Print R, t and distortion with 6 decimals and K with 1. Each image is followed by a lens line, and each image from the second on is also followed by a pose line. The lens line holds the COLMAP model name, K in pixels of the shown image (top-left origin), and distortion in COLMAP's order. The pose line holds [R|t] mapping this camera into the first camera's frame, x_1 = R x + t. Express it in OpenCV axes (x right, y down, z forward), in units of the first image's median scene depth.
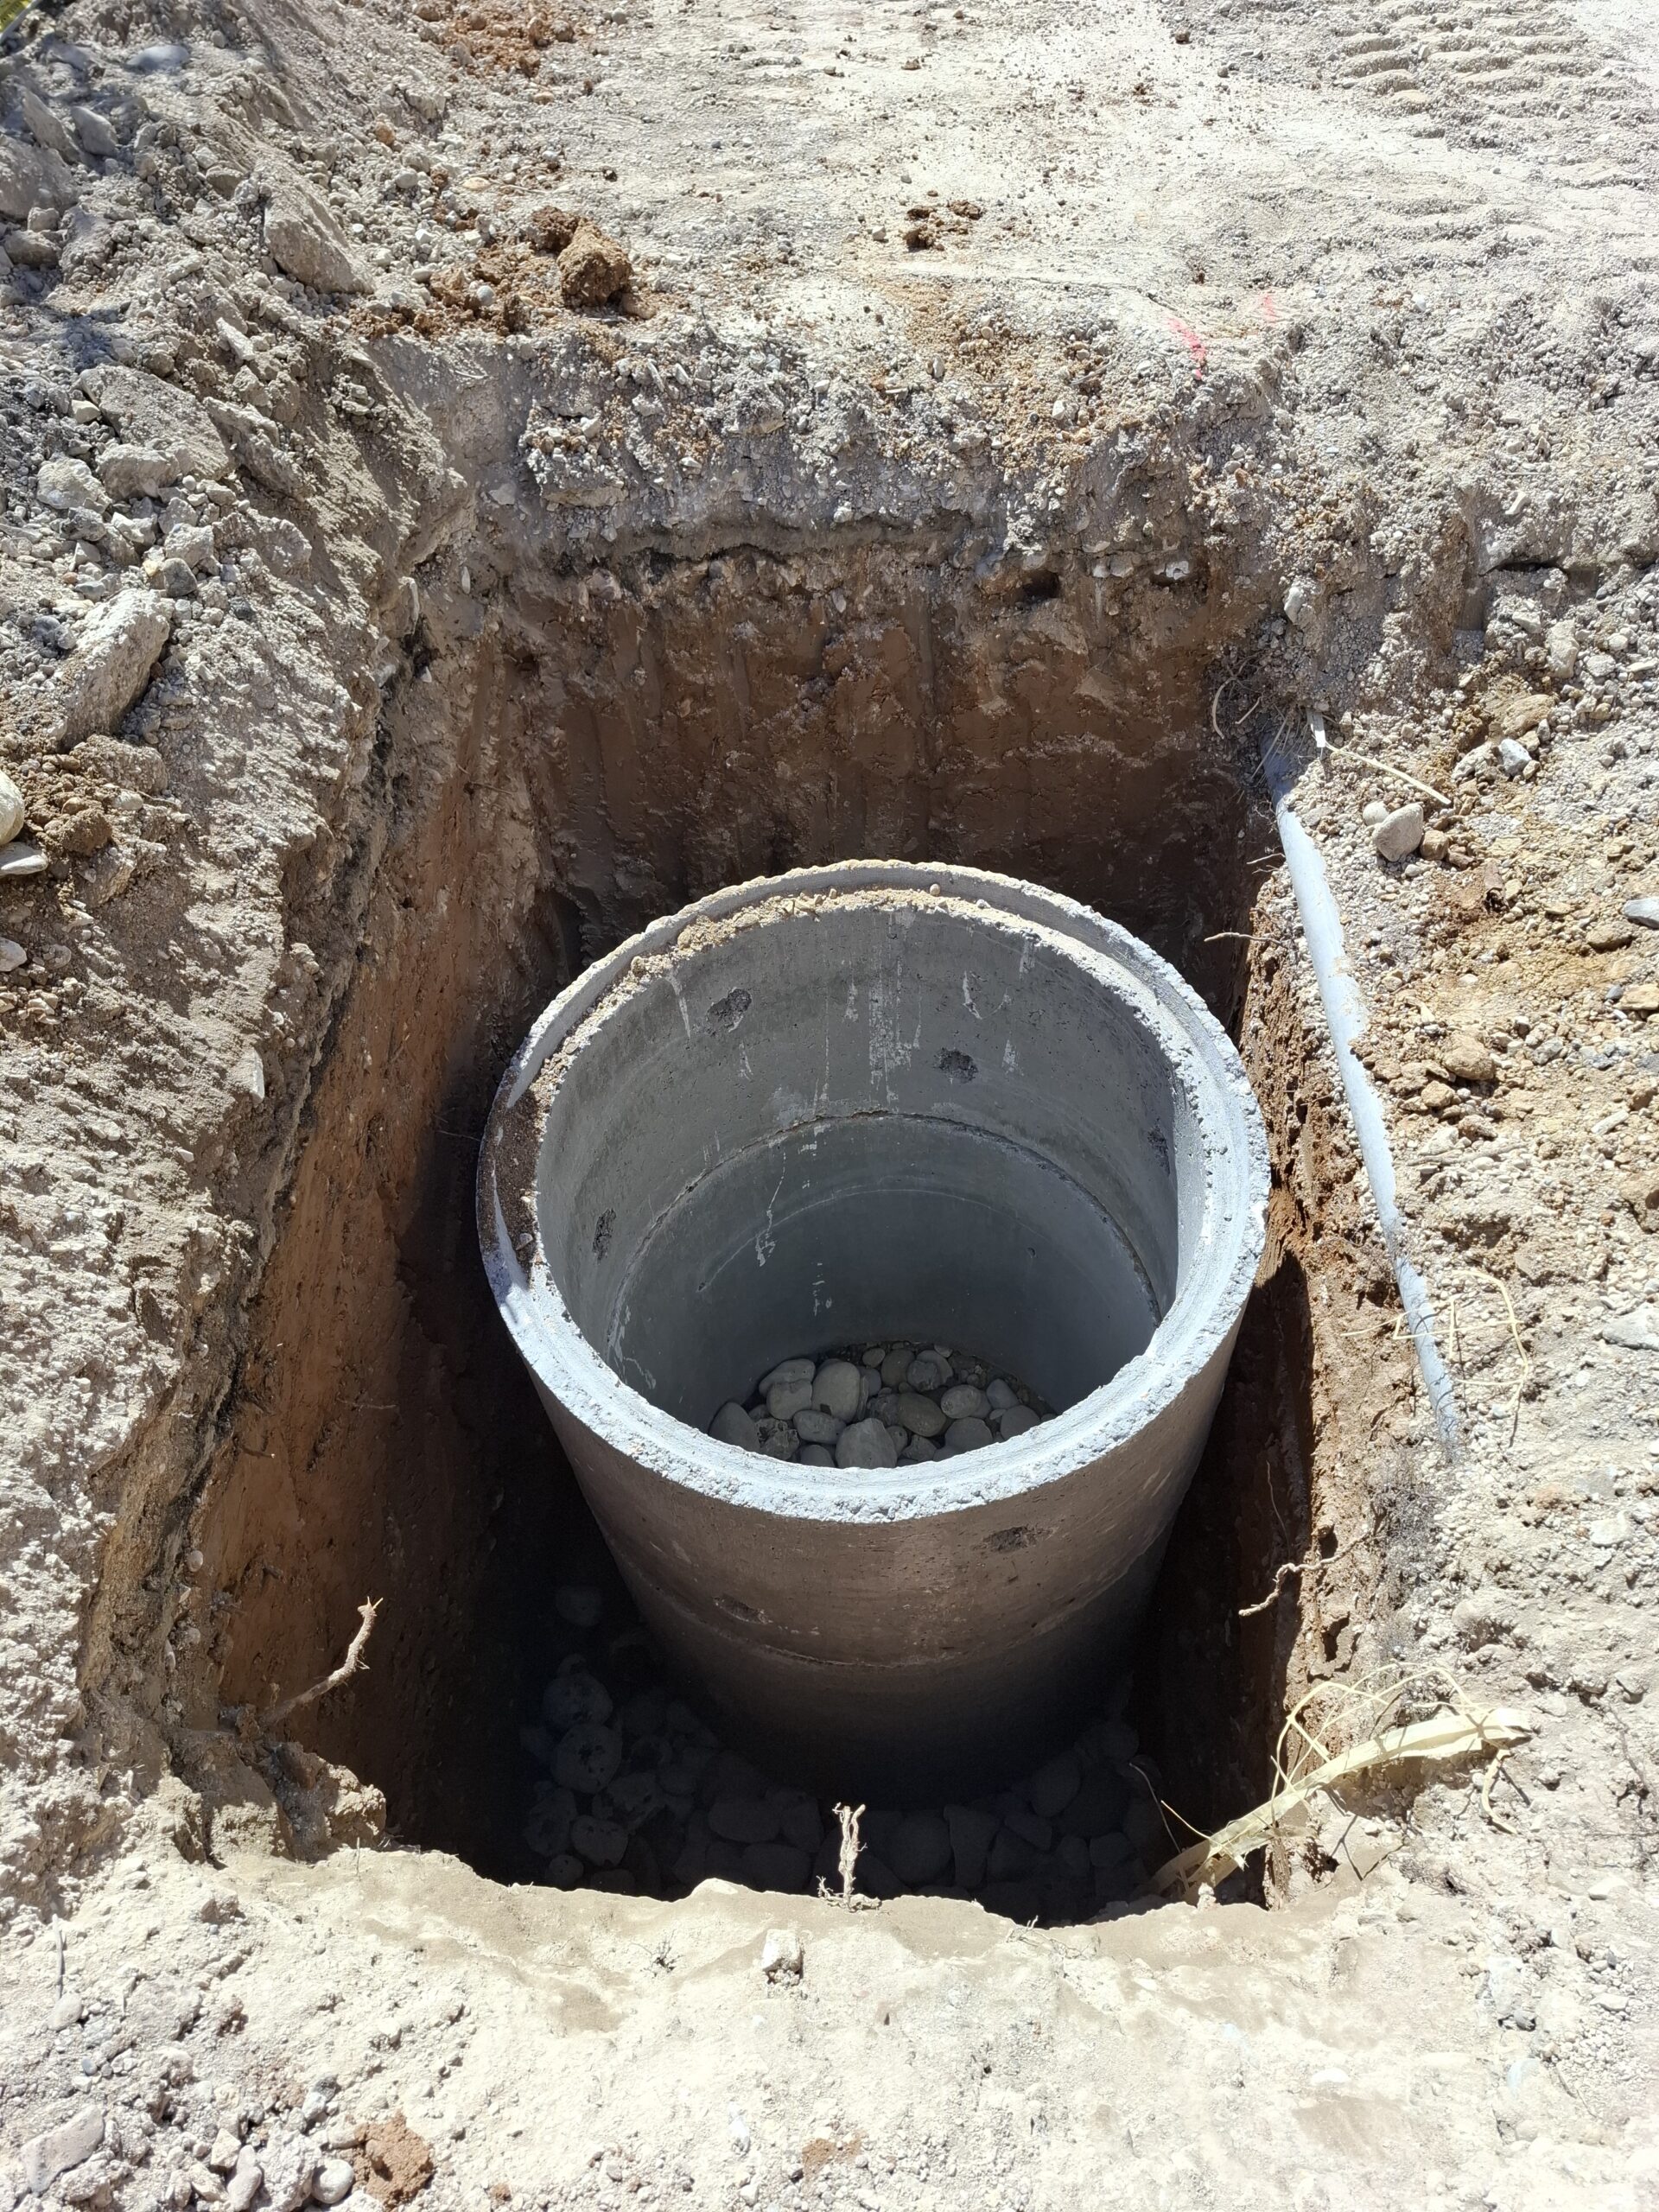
lens RADIAL K [[1499.0, 0, 788.1], [0, 1499.0, 1104.4], [0, 0, 1]] dist [0.061794, -0.073709]
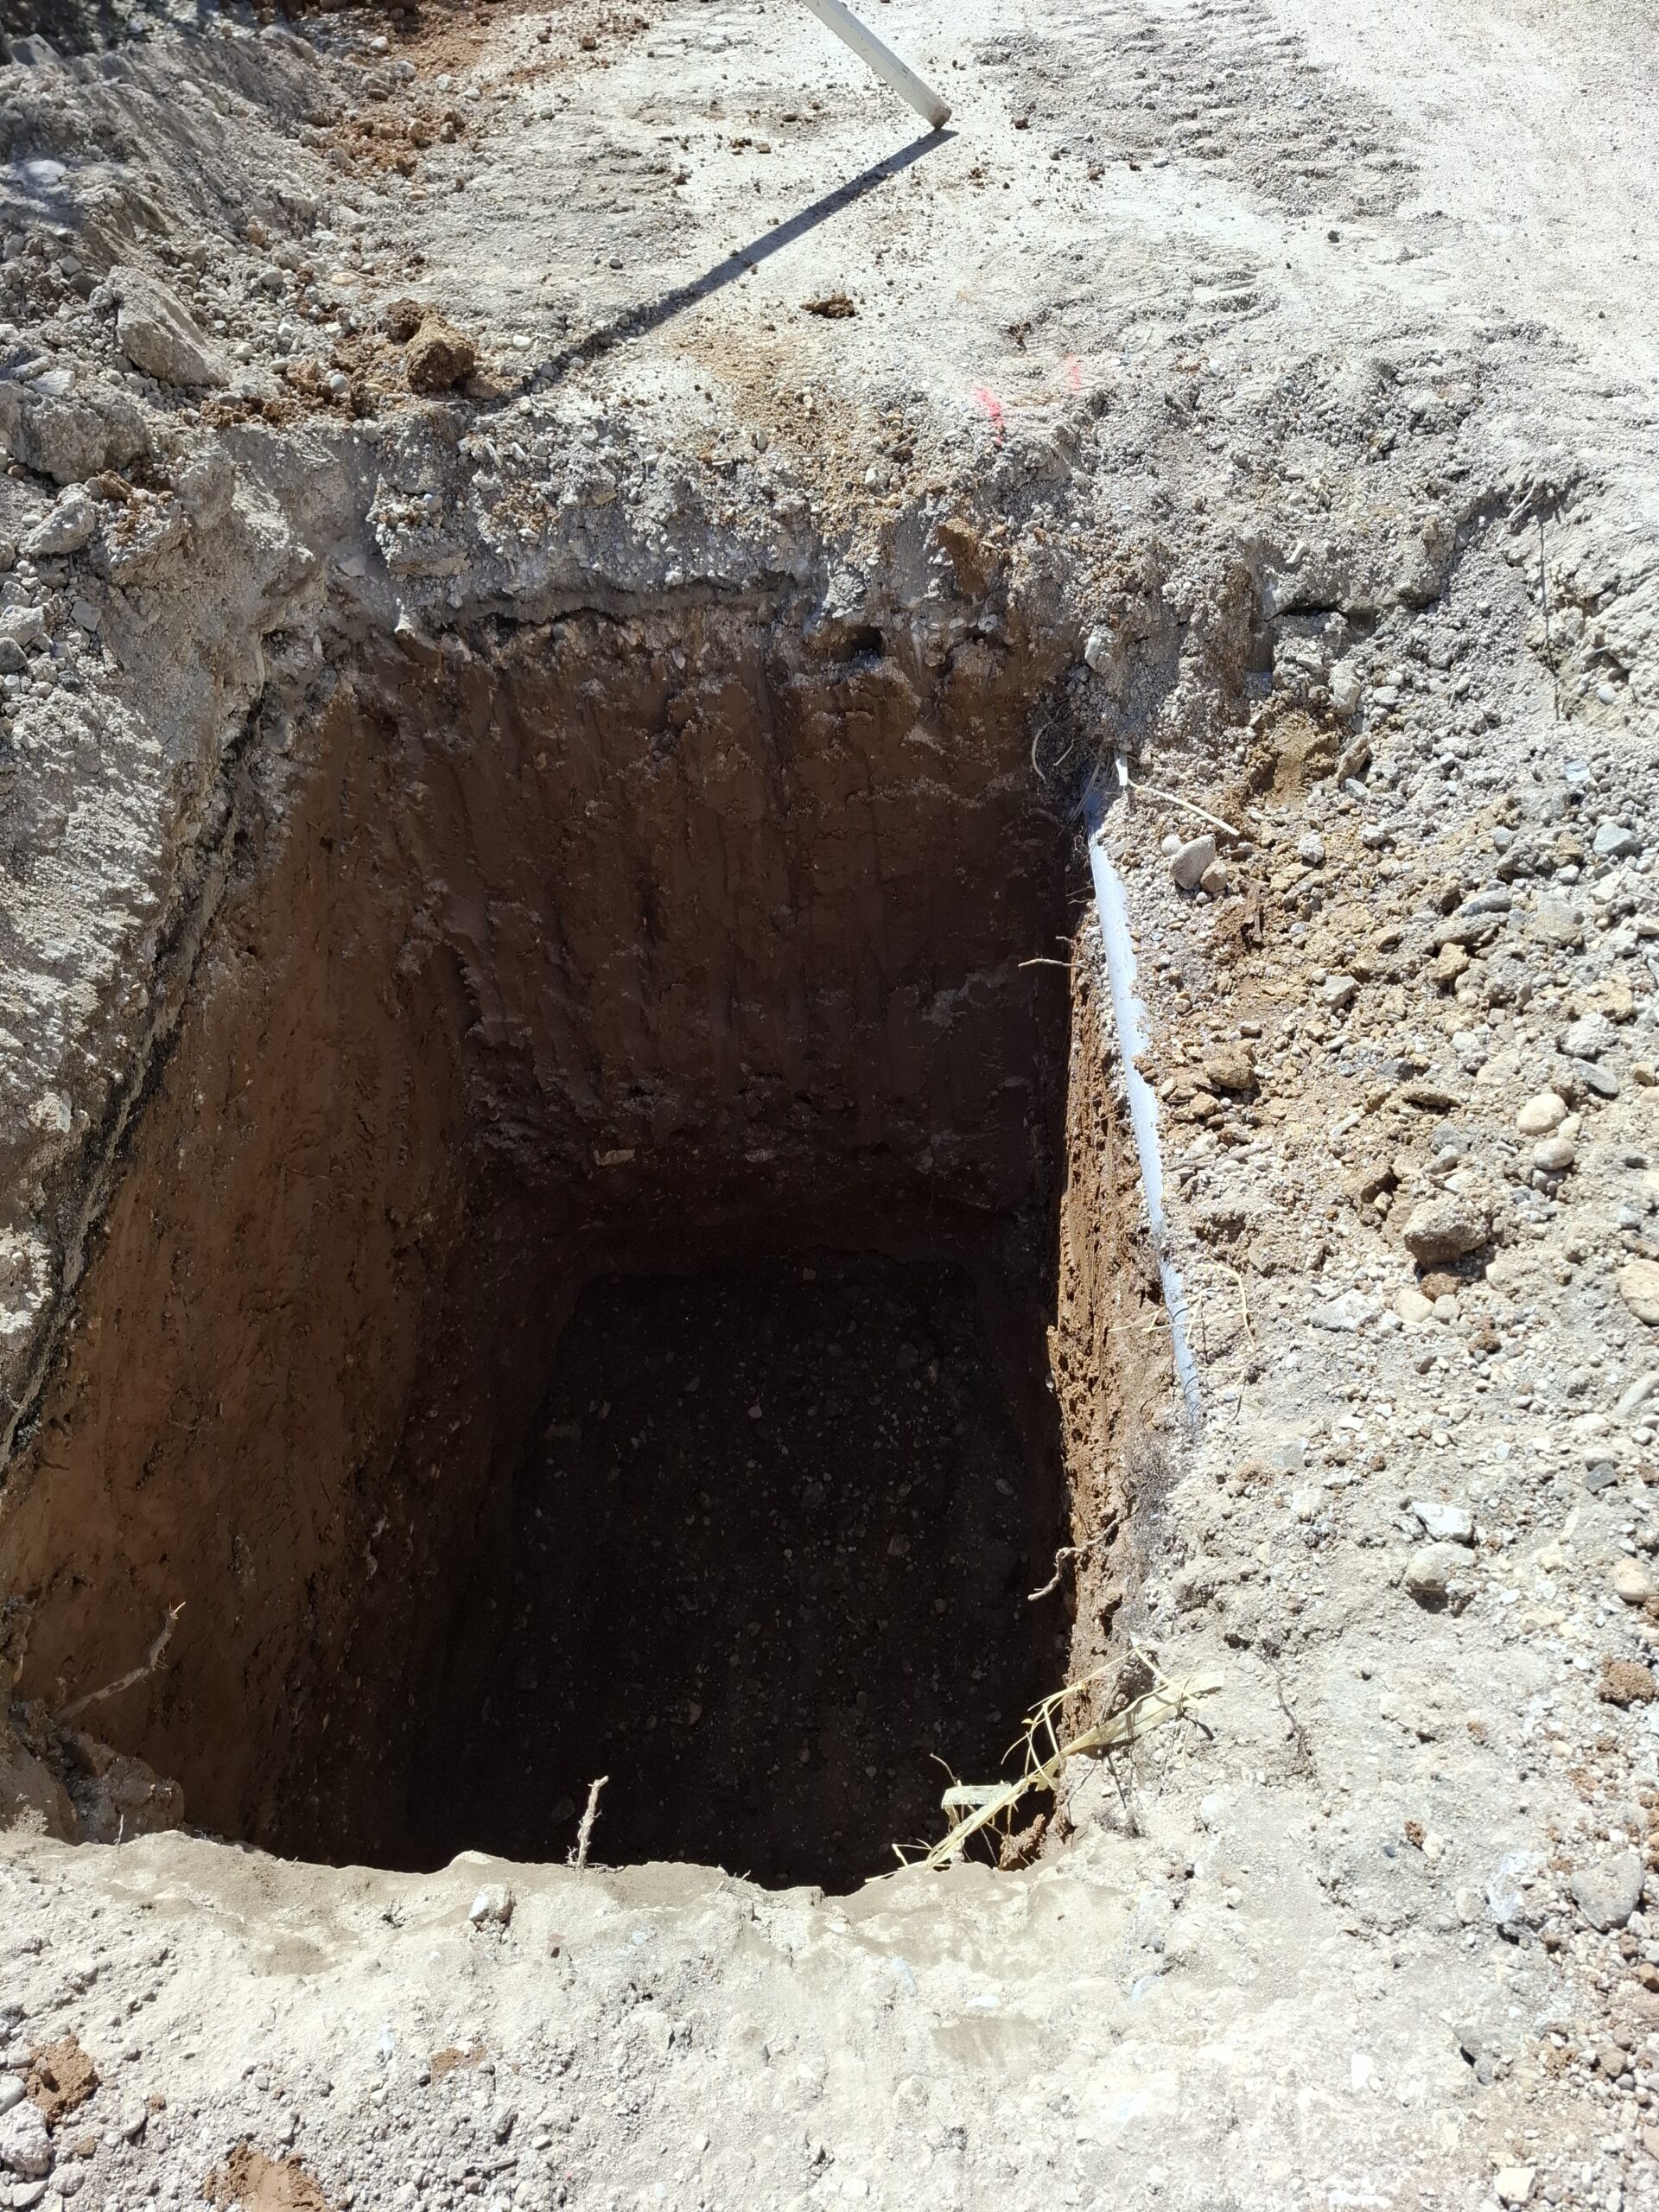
lens RADIAL K [[1499.8, 0, 829.5], [0, 1499.8, 1106.0], [0, 0, 1]] dist [0.062865, -0.080141]
pose [[0.999649, -0.026488, 0.000437, 0.137970], [0.026489, 0.999219, -0.029325, 0.015654], [0.000340, 0.029327, 0.999570, -0.054083]]
